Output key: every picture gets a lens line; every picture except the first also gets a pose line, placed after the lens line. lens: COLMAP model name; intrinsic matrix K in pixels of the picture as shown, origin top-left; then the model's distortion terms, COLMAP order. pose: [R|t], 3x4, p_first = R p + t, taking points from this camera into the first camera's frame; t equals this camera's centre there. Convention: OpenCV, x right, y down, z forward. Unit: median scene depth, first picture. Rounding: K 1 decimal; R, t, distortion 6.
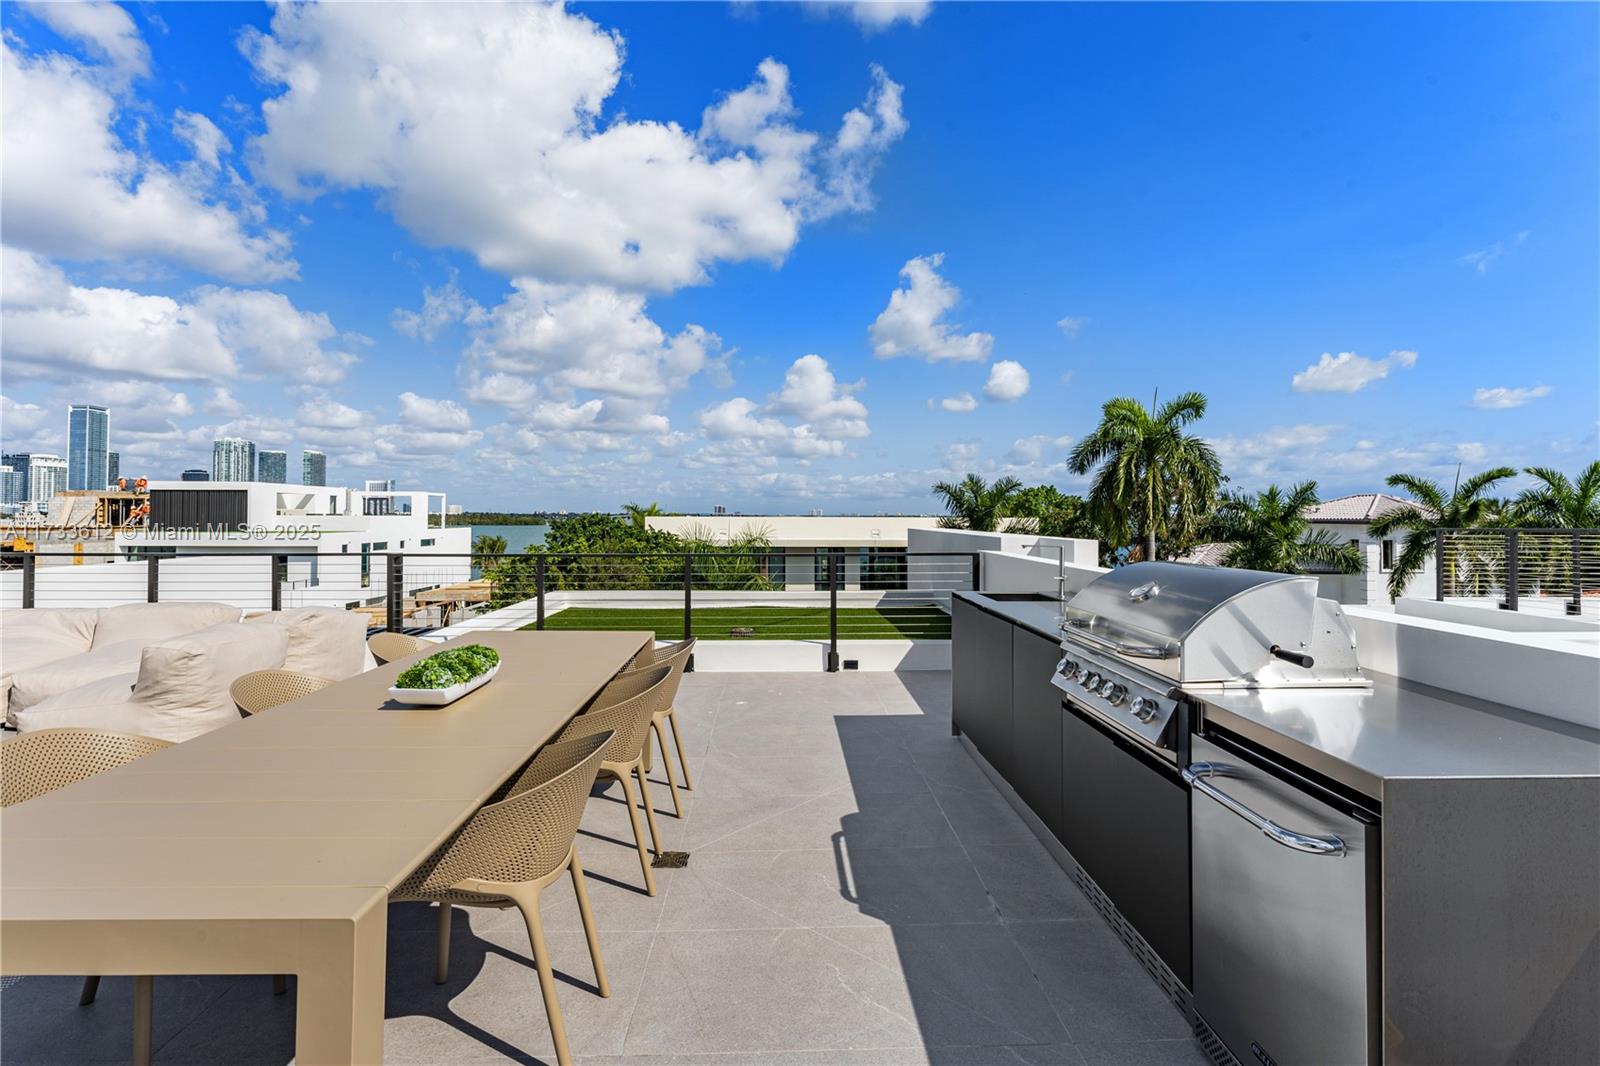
lens RADIAL K [[760.2, 0, 797.8], [0, 760.2, 523.5], [0, 0, 1]] dist [0.001239, 0.000384]
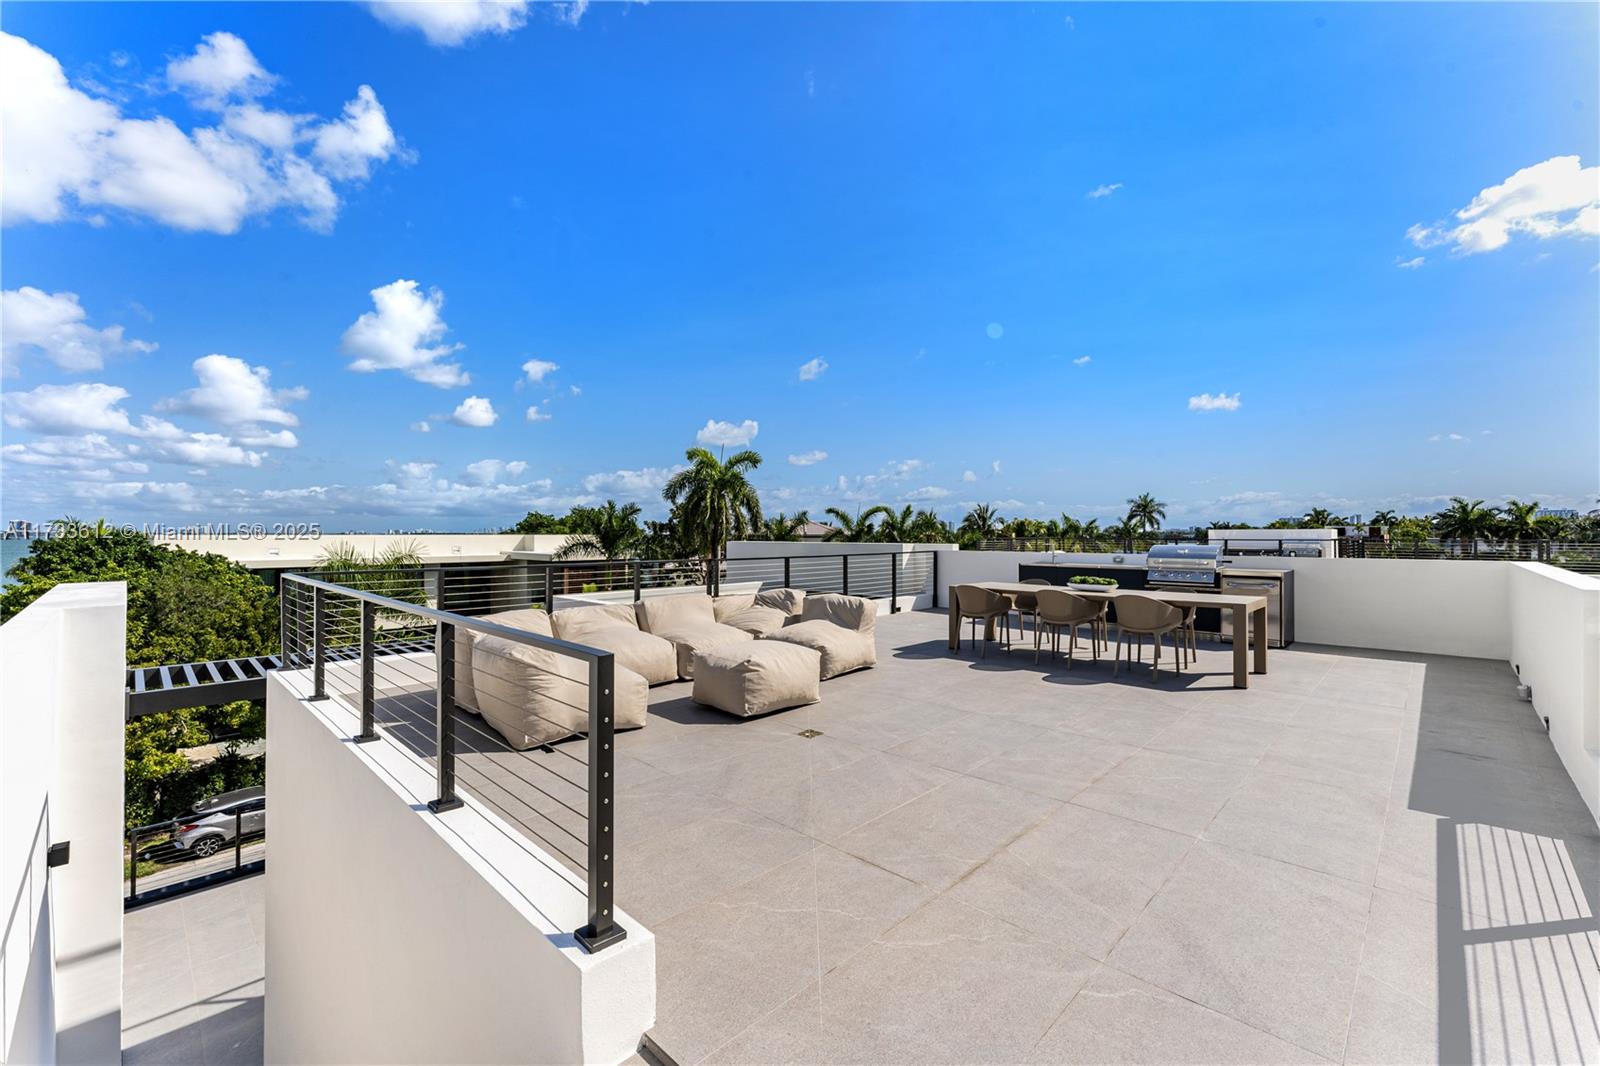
lens RADIAL K [[651.8, 0, 798.4], [0, 651.8, 531.3], [0, 0, 1]] dist [-0.000327, 0.000215]
pose [[0.721637, 0.000580, 0.692272, -0.275171], [0.008714, 0.999913, -0.009922, 0.001158], [-0.692217, 0.013192, 0.721569, -0.000341]]
